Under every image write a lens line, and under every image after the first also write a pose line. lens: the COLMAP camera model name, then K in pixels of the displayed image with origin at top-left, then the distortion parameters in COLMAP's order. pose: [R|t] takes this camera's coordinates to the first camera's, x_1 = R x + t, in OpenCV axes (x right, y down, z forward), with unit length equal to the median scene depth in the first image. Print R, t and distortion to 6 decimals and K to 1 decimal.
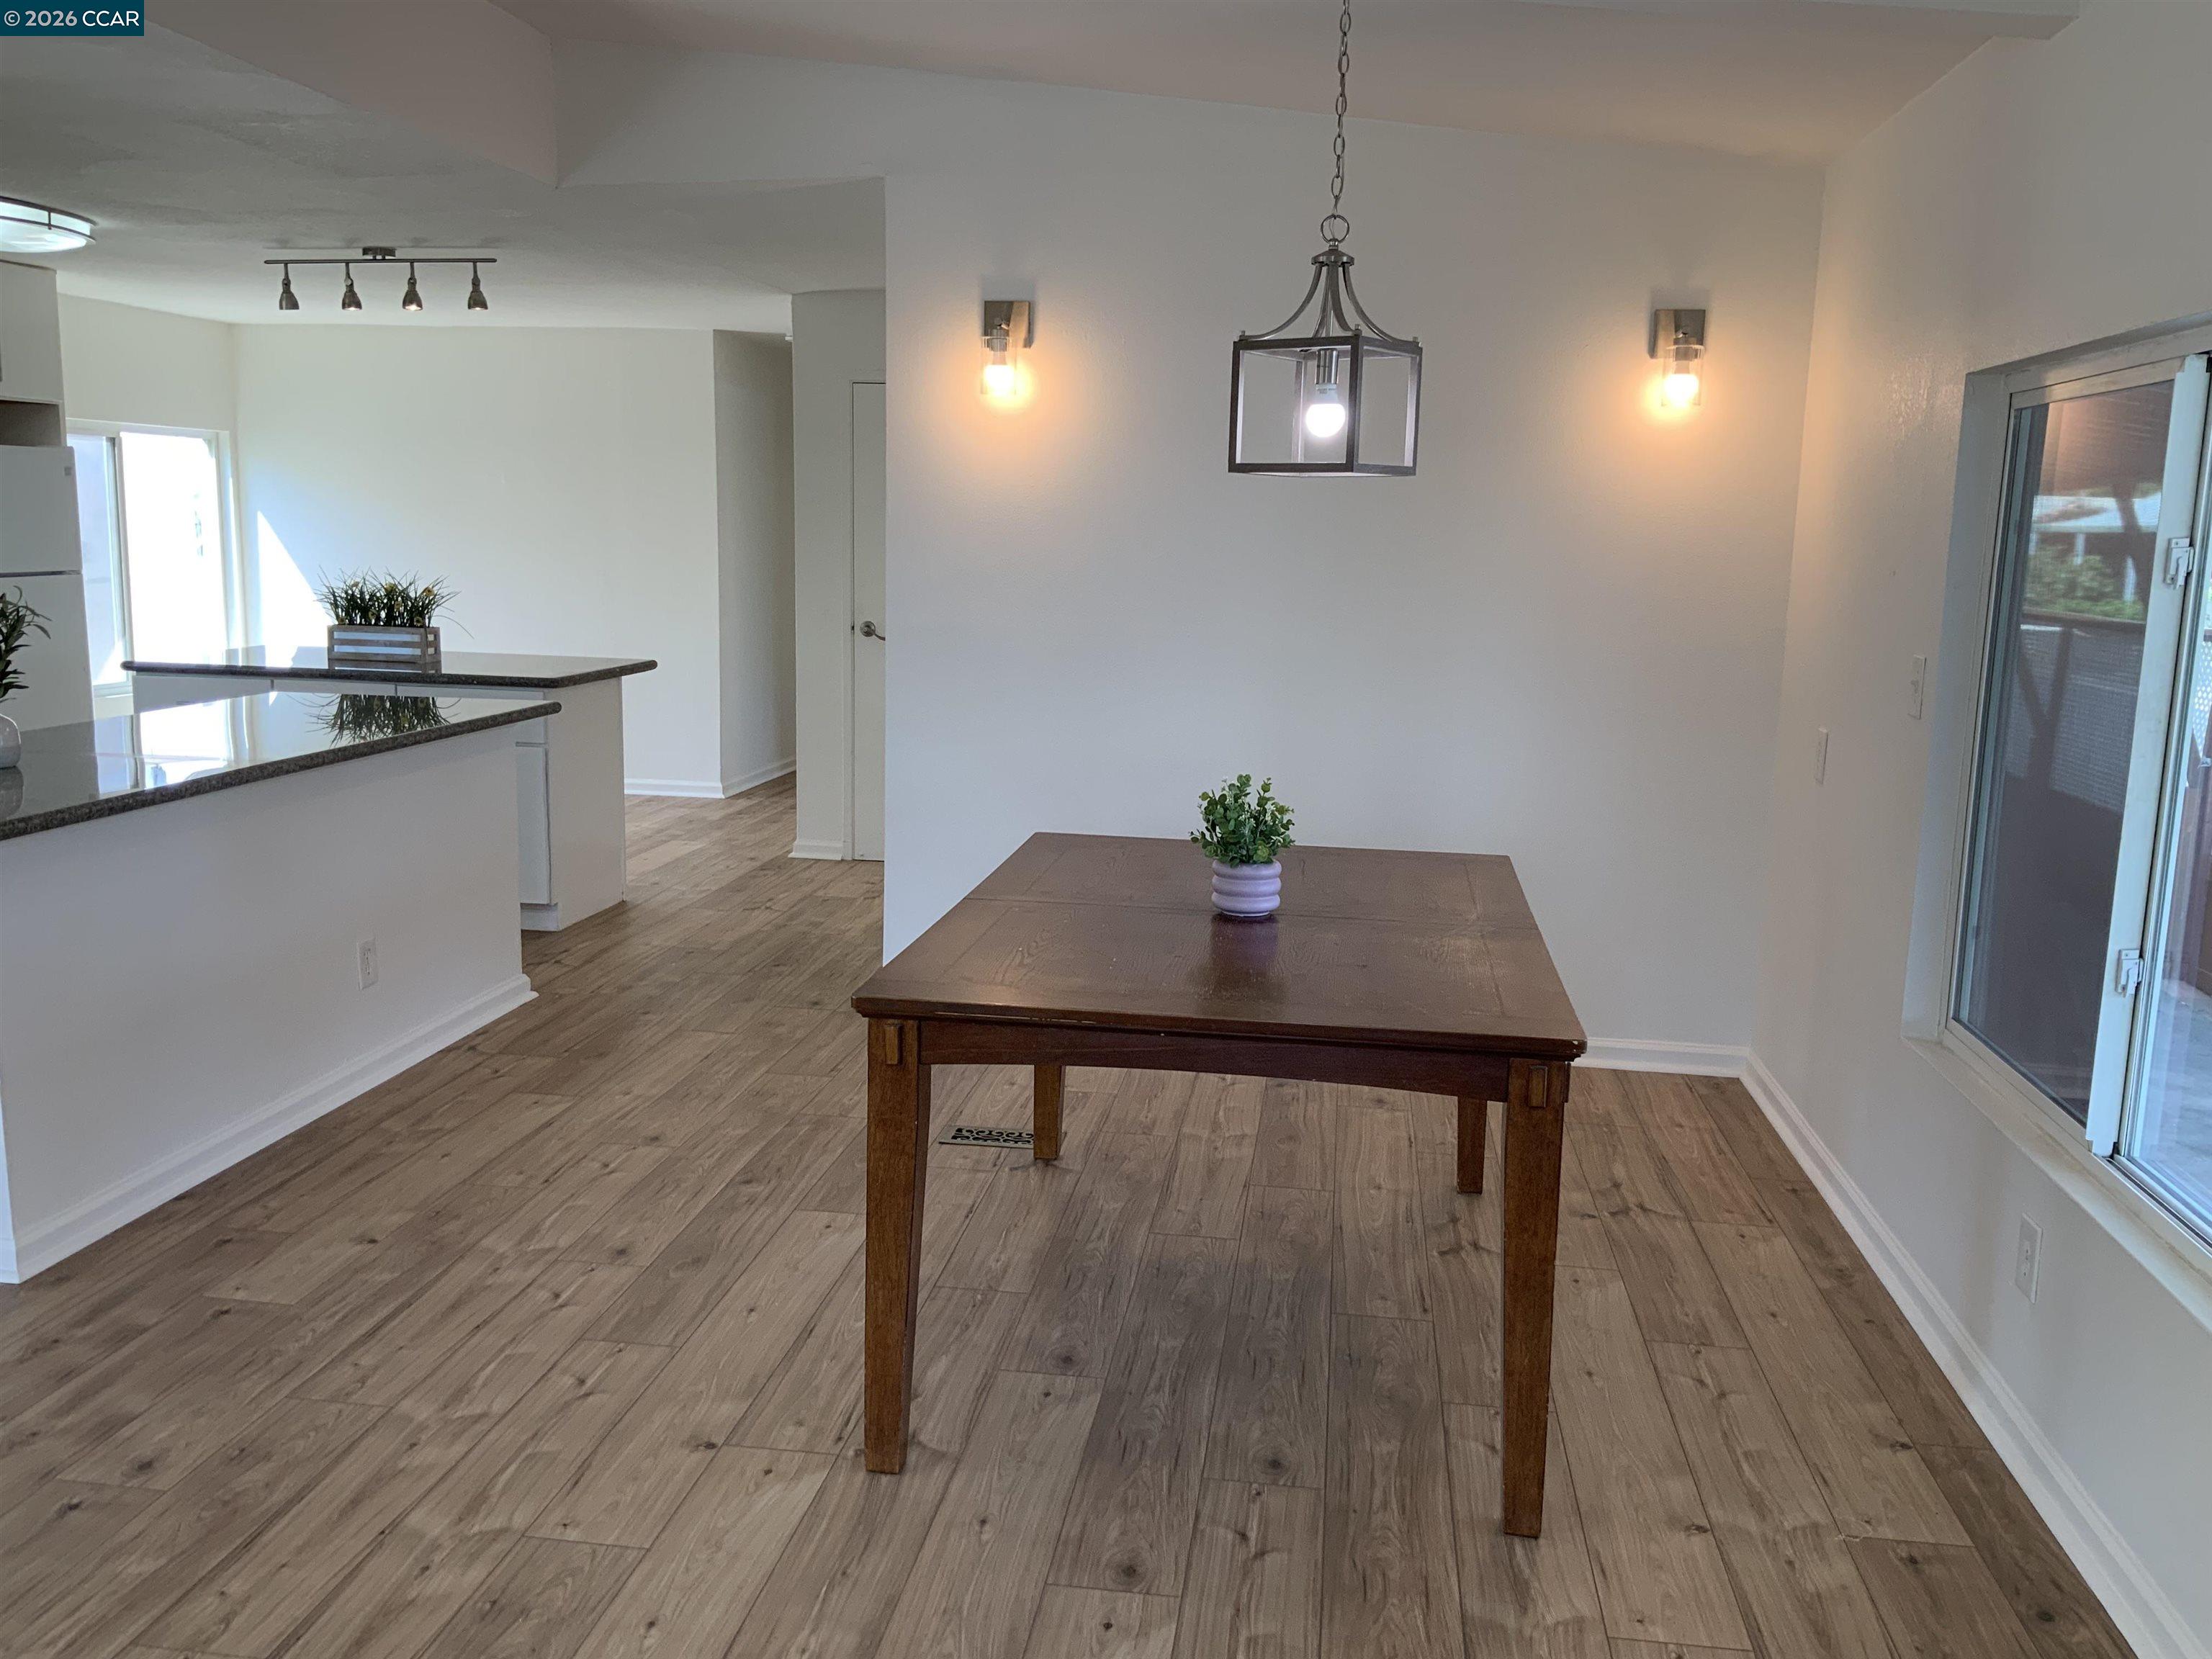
lens RADIAL K [[1836.7, 0, 1110.8], [0, 1836.7, 830.3], [0, 0, 1]] dist [0.090768, -0.168358]
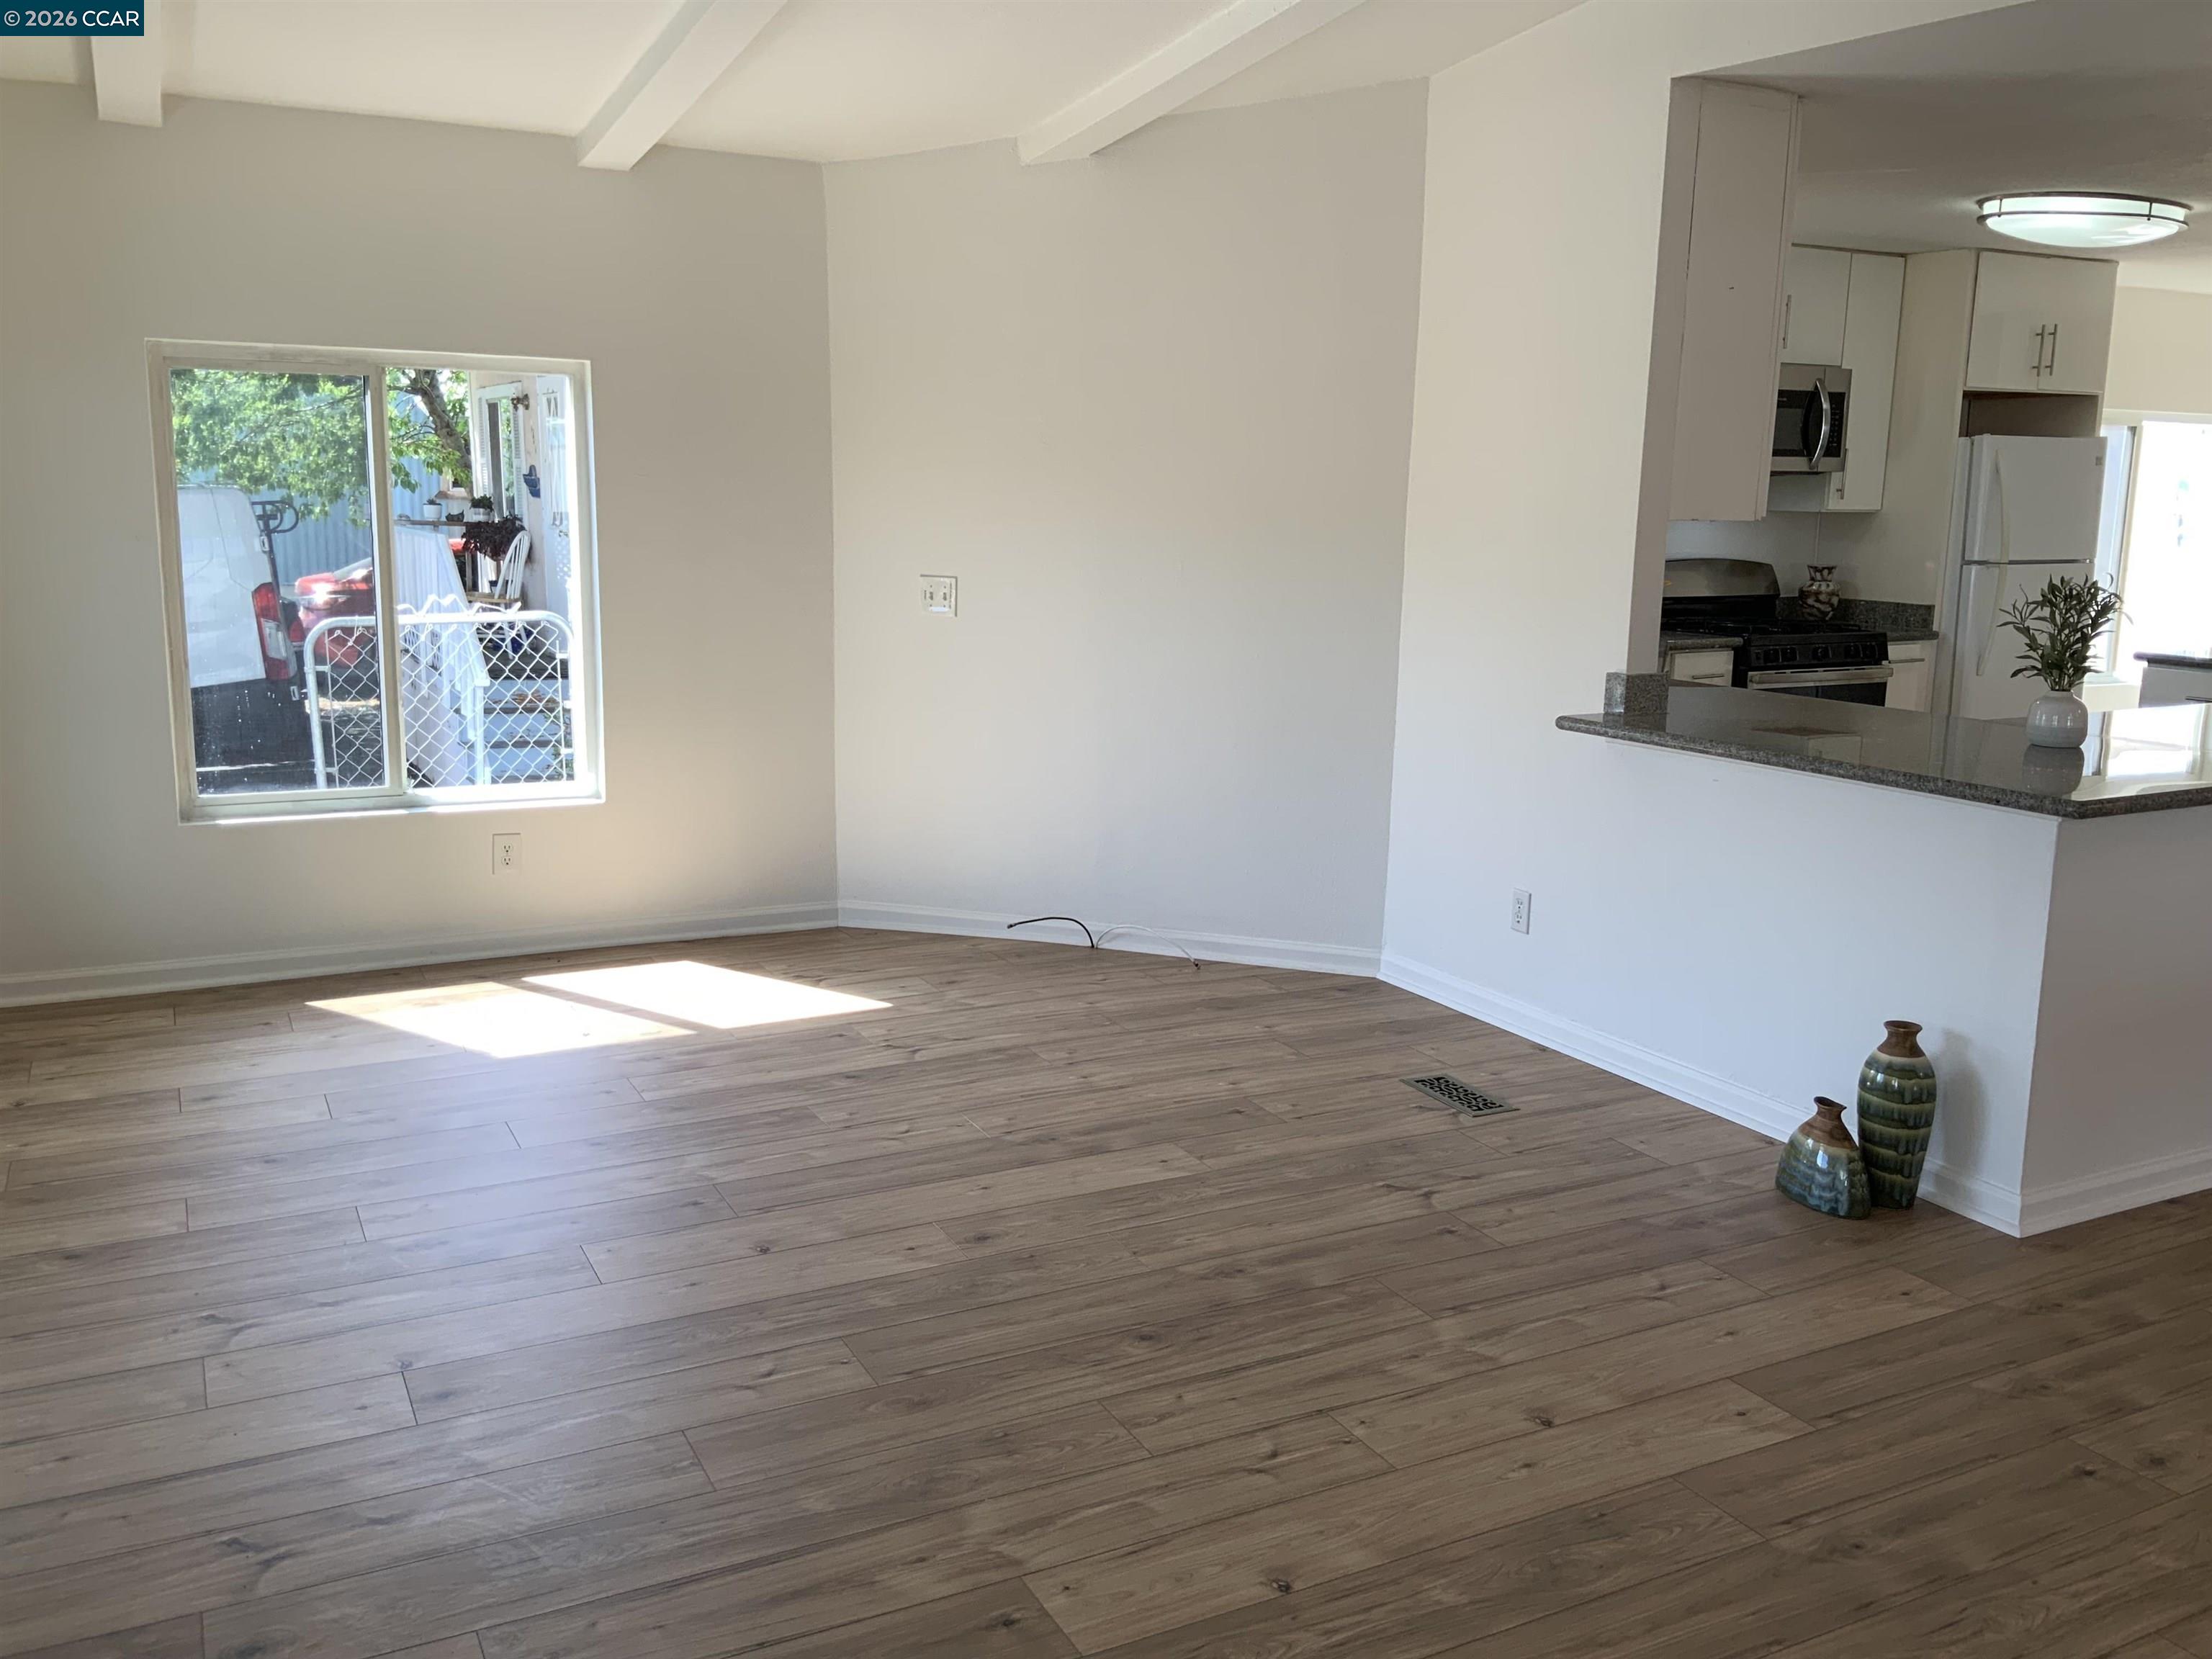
lens RADIAL K [[1836.7, 0, 1110.8], [0, 1836.7, 830.3], [0, 0, 1]] dist [0.090768, -0.168358]
pose [[0.579595, 0.138321, -0.803080, -0.073475], [-0.134008, 0.988251, 0.073499, 0.008135], [0.803811, 0.065020, 0.591321, -0.047728]]
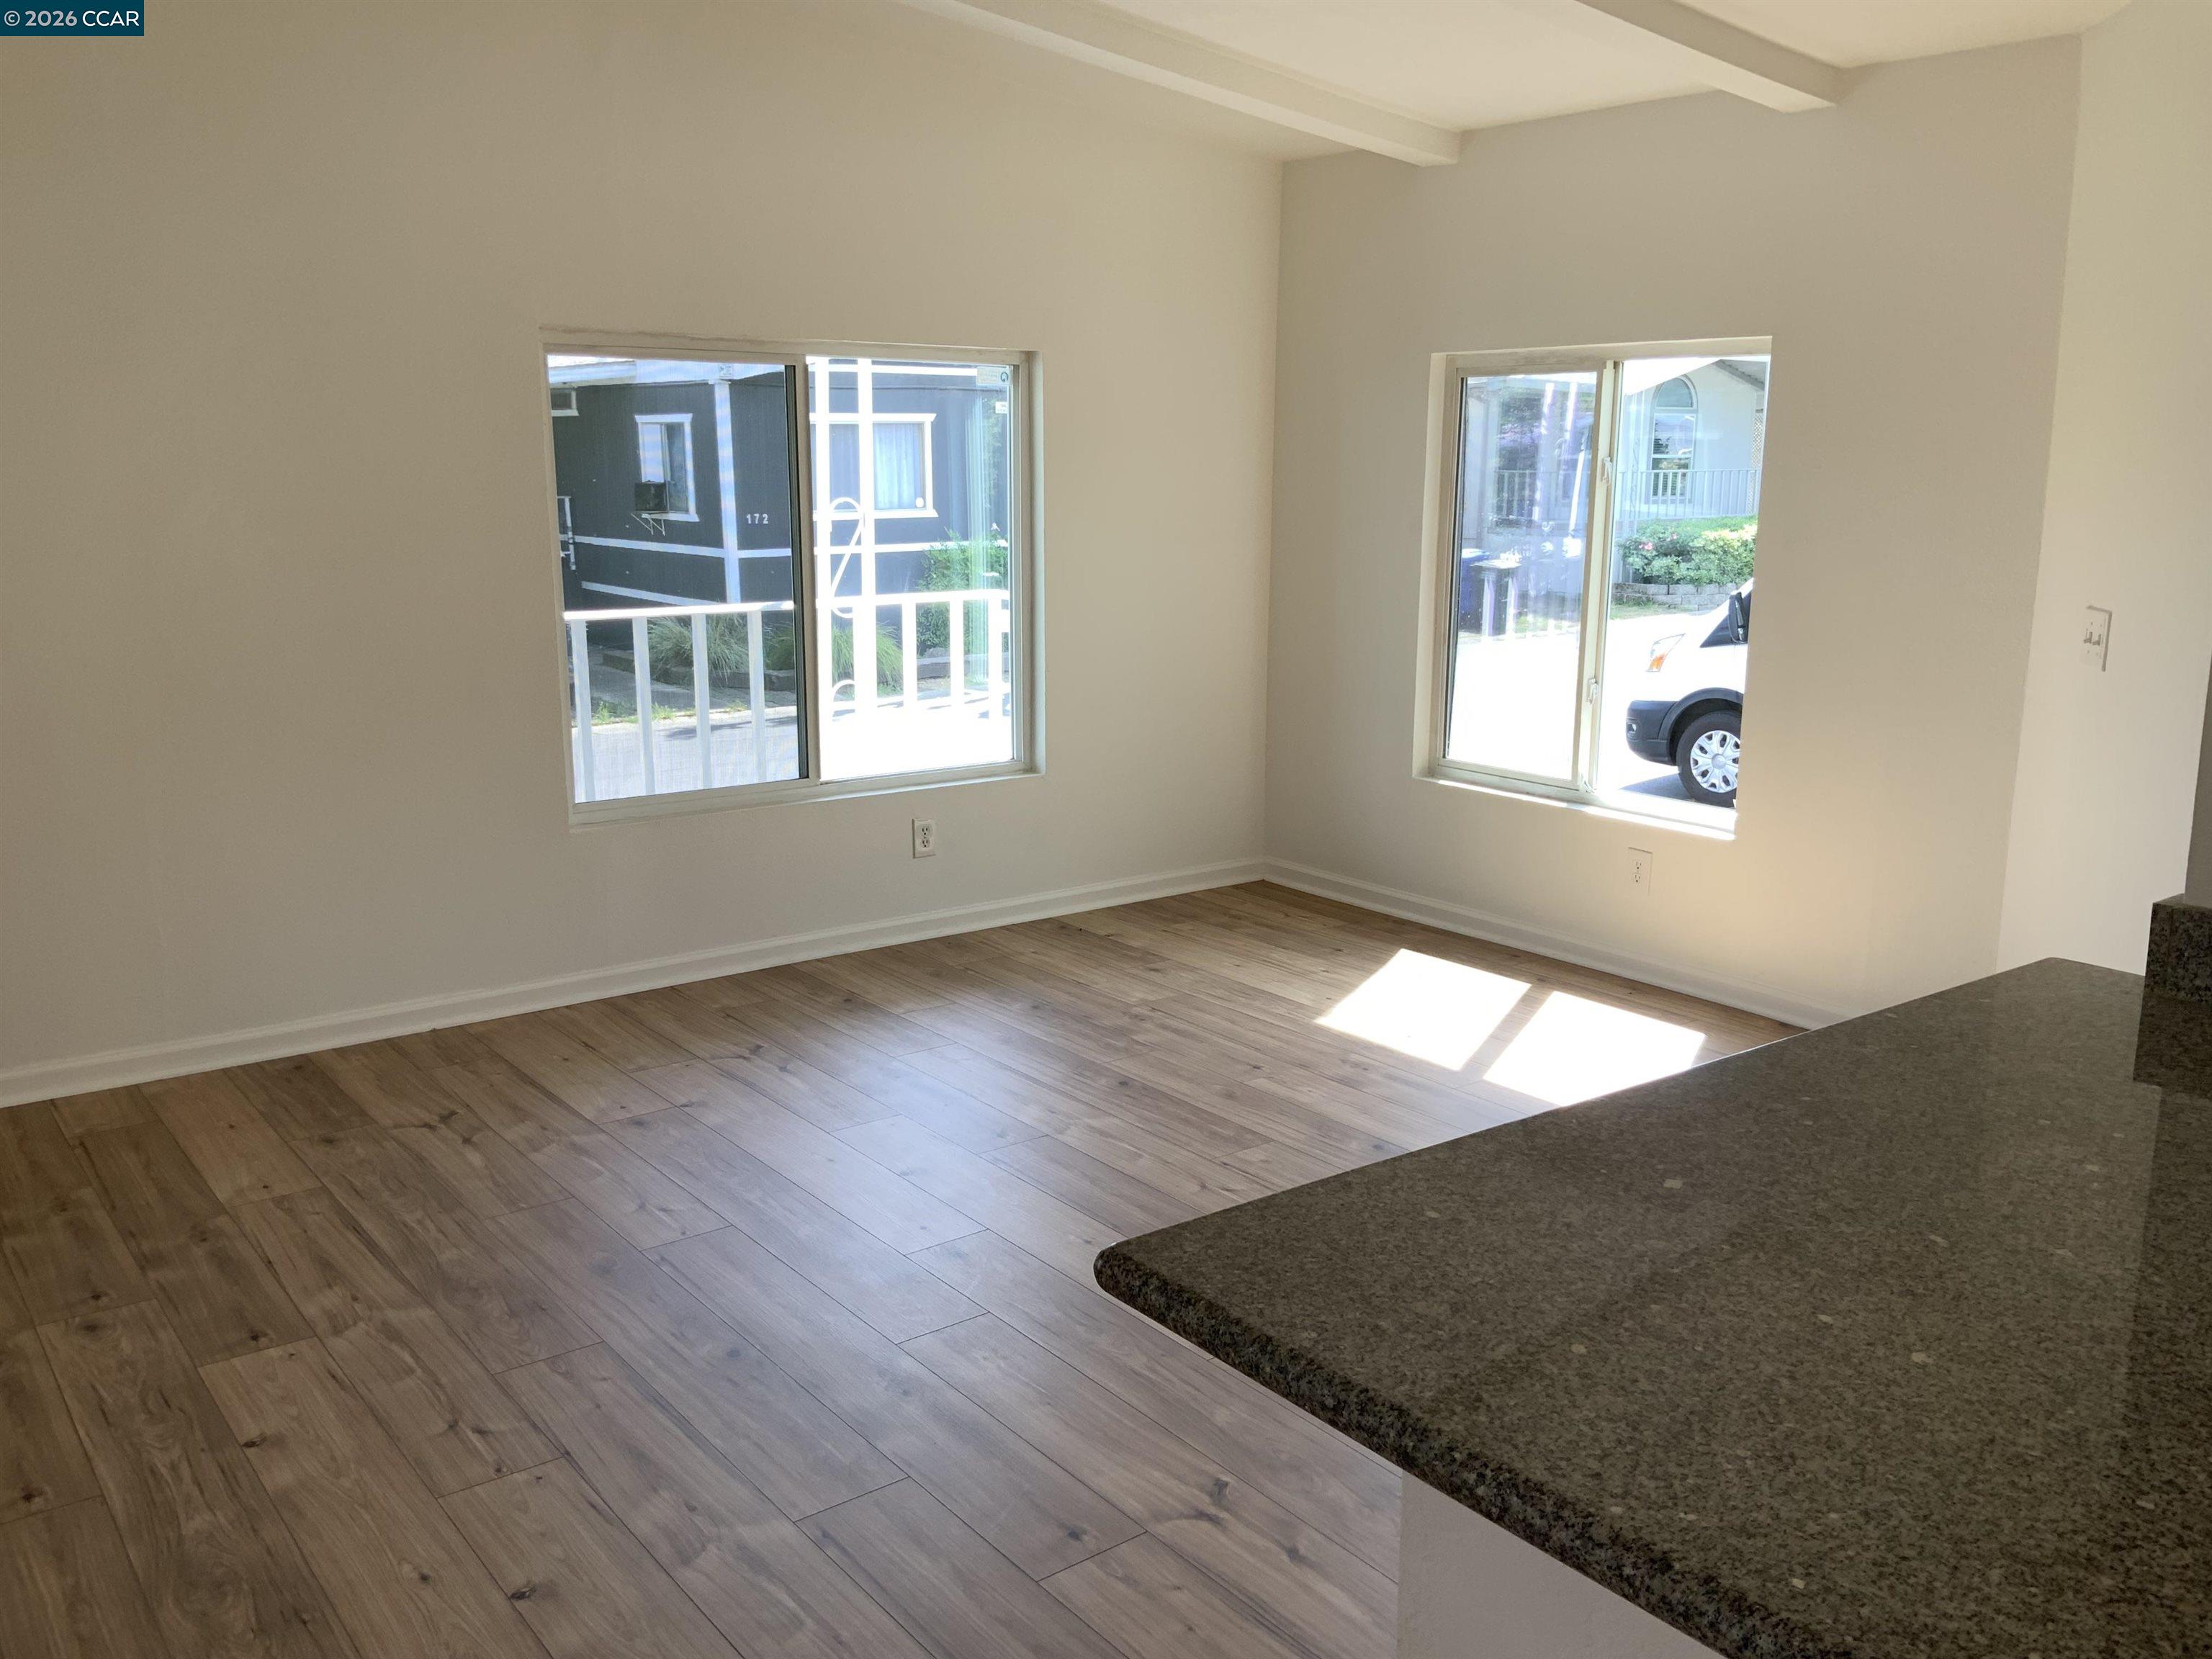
lens RADIAL K [[1845.0, 0, 1106.0], [0, 1845.0, 829.5], [0, 0, 1]] dist [-0.004313, -0.037099]
pose [[-0.705277, 0.116413, -0.699309, -0.292133], [-0.133285, 0.947061, 0.292079, -0.186389], [0.696290, 0.299204, -0.652424, 1.088692]]
